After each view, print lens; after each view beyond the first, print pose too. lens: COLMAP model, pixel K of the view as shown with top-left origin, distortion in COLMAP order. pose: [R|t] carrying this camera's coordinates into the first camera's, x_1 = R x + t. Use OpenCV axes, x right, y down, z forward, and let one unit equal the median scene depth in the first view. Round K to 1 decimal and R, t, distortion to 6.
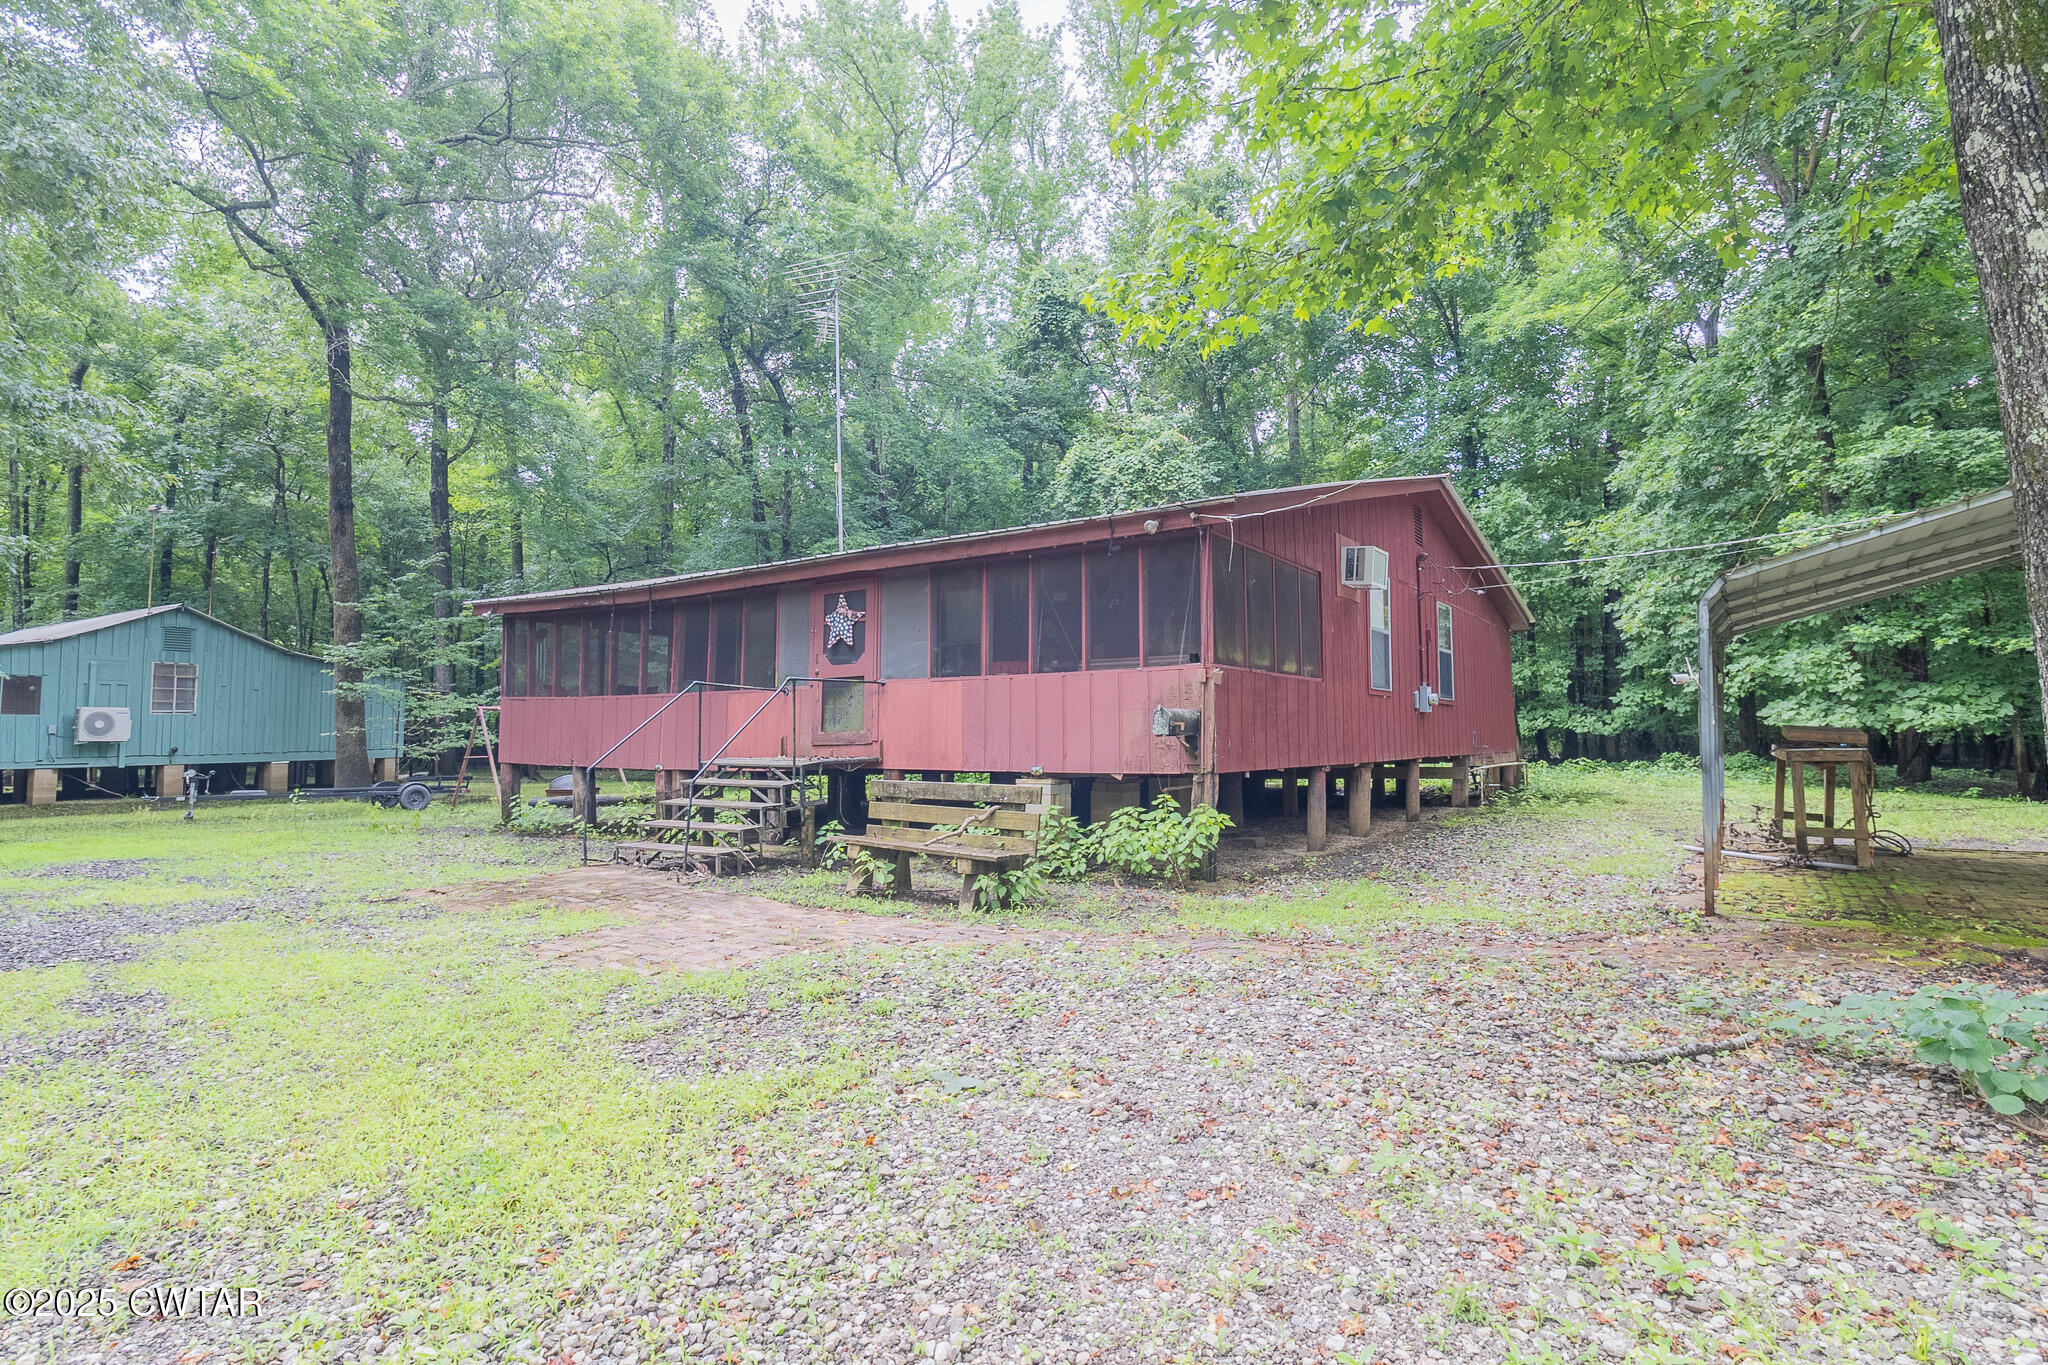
lens RADIAL K [[1016.0, 0, 1068.2], [0, 1016.0, 735.3], [0, 0, 1]] dist [0.001478, 0.000248]
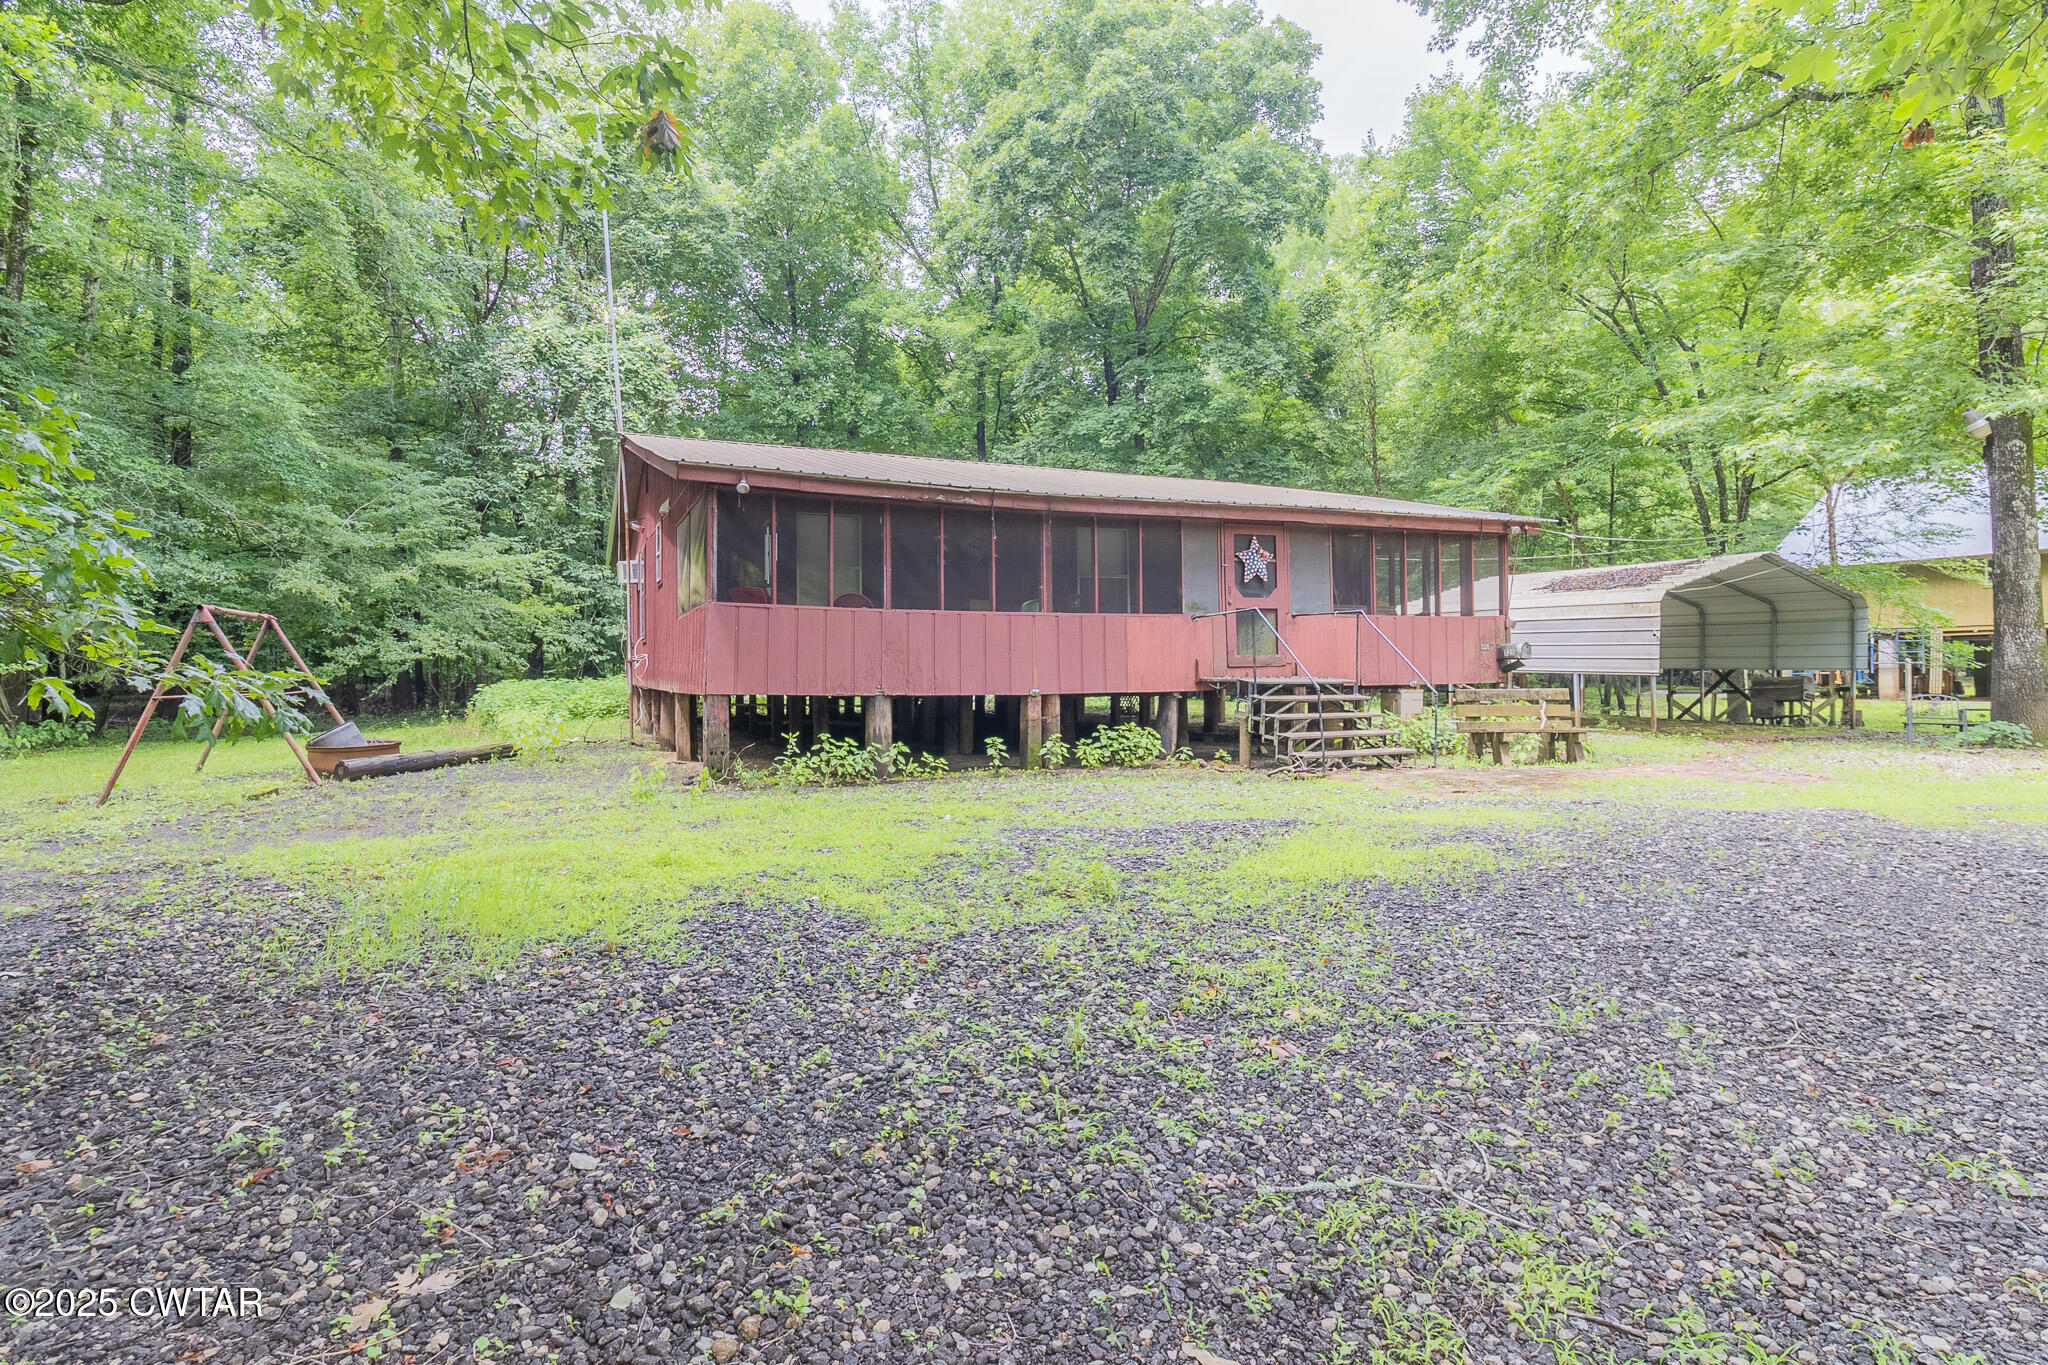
lens RADIAL K [[1036.5, 0, 1026.8], [0, 1036.5, 673.3], [0, 0, 1]] dist [0.001736, 0.000283]
pose [[0.565942, -0.001128, 0.824445, -1.352928], [0.001106, 0.999999, 0.000609, 0.016675], [-0.824445, 0.000568, 0.565942, 0.544763]]
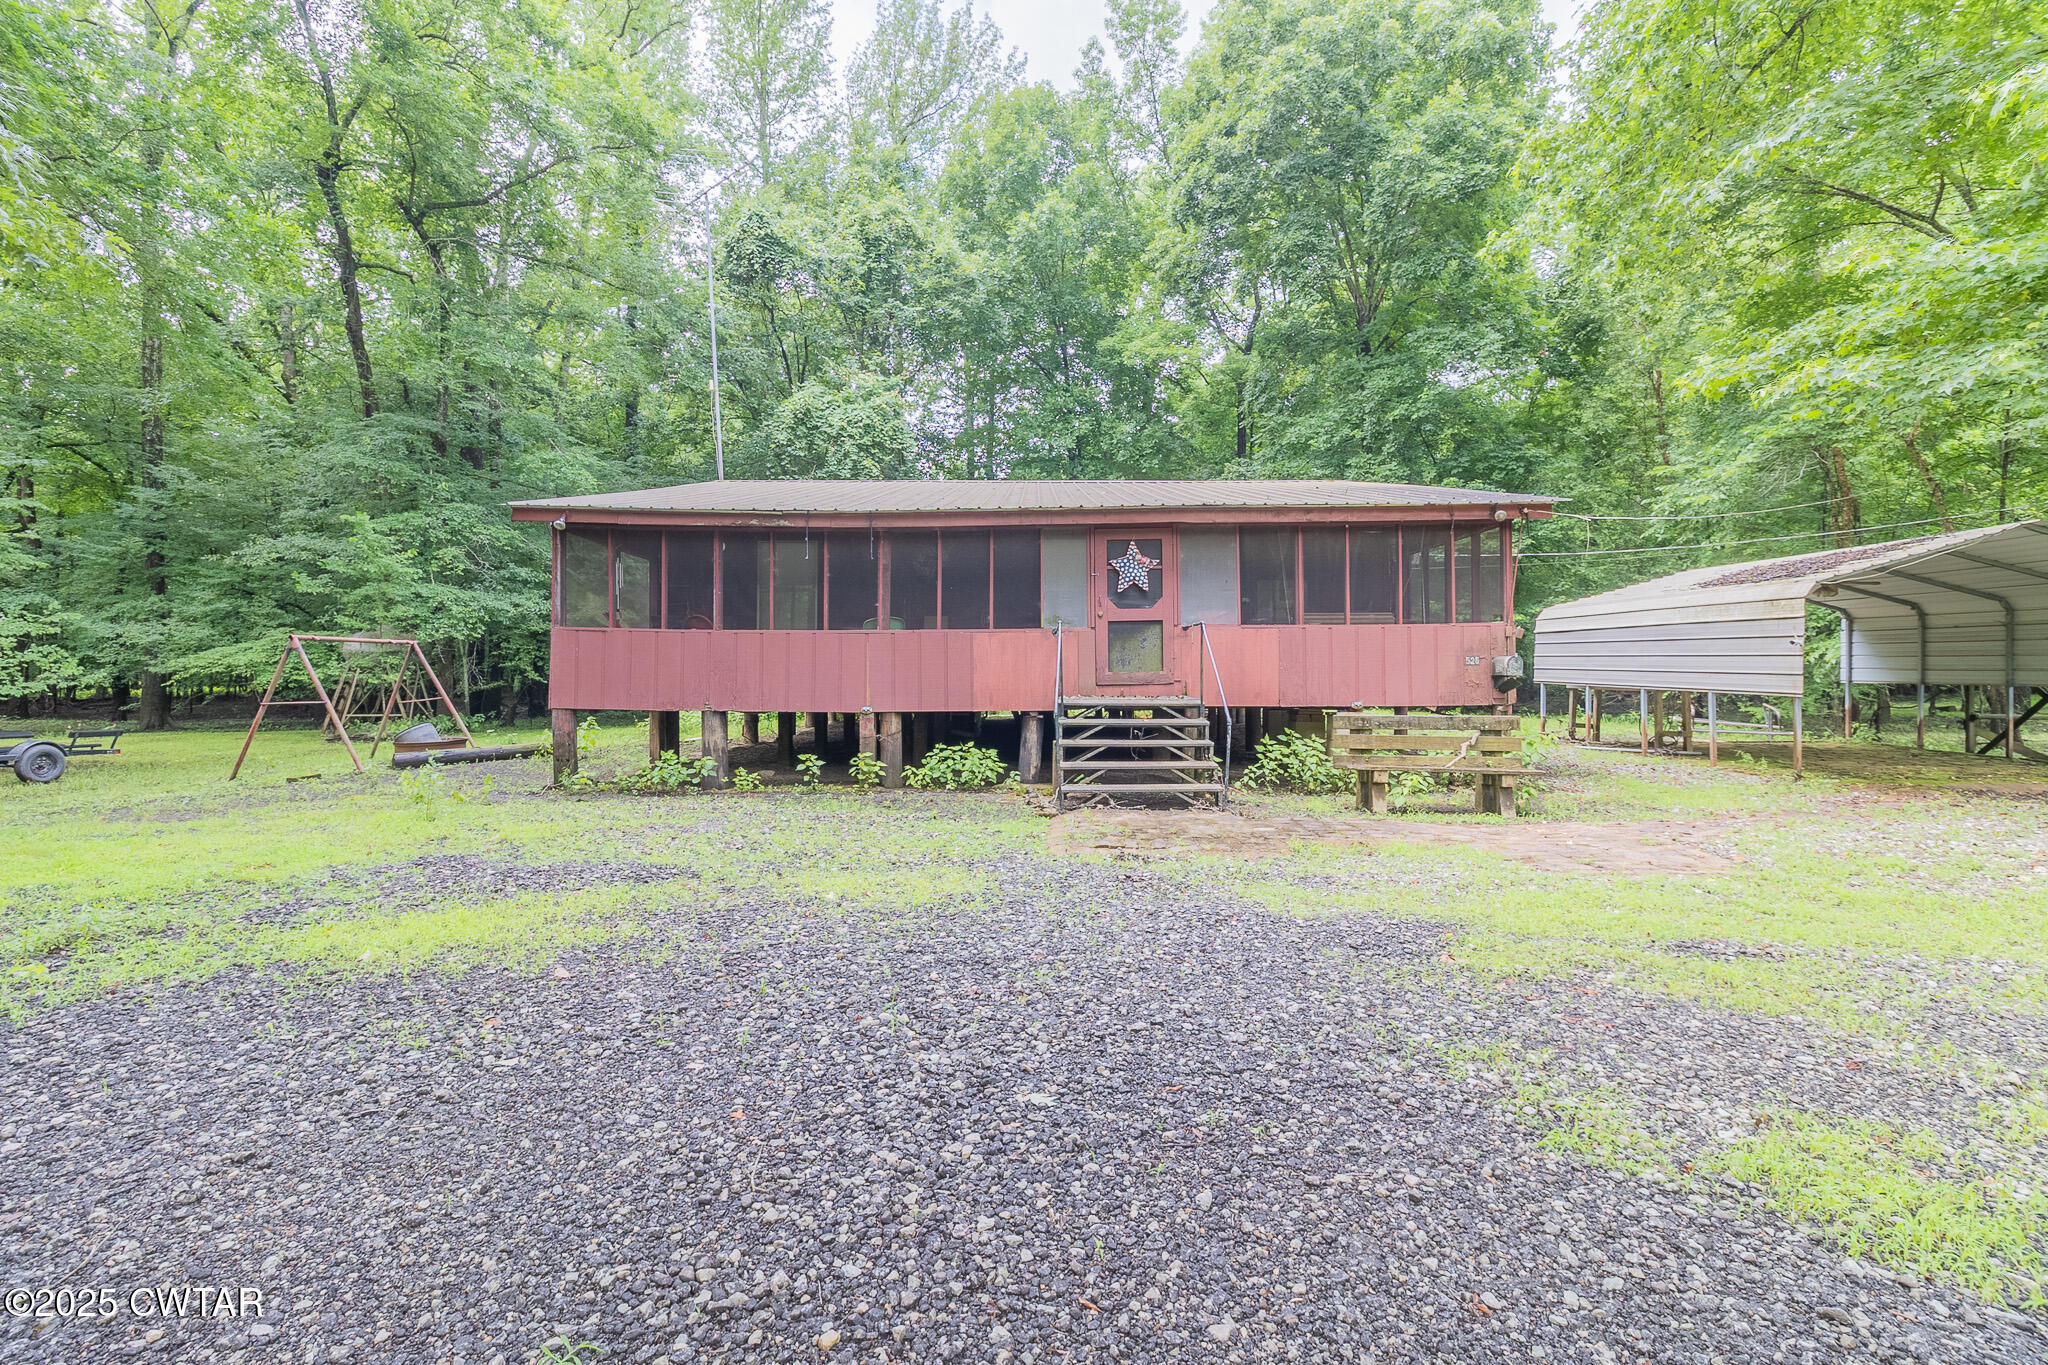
lens RADIAL K [[931.8, 0, 1037.8], [0, 931.8, 675.6], [0, 0, 1]] dist [0.000103, 0.000012]
pose [[0.846942, 0.003456, 0.531674, -0.822757], [-0.003116, 0.999994, -0.001537, 0.002199], [-0.531676, -0.000355, 0.846948, 0.233261]]
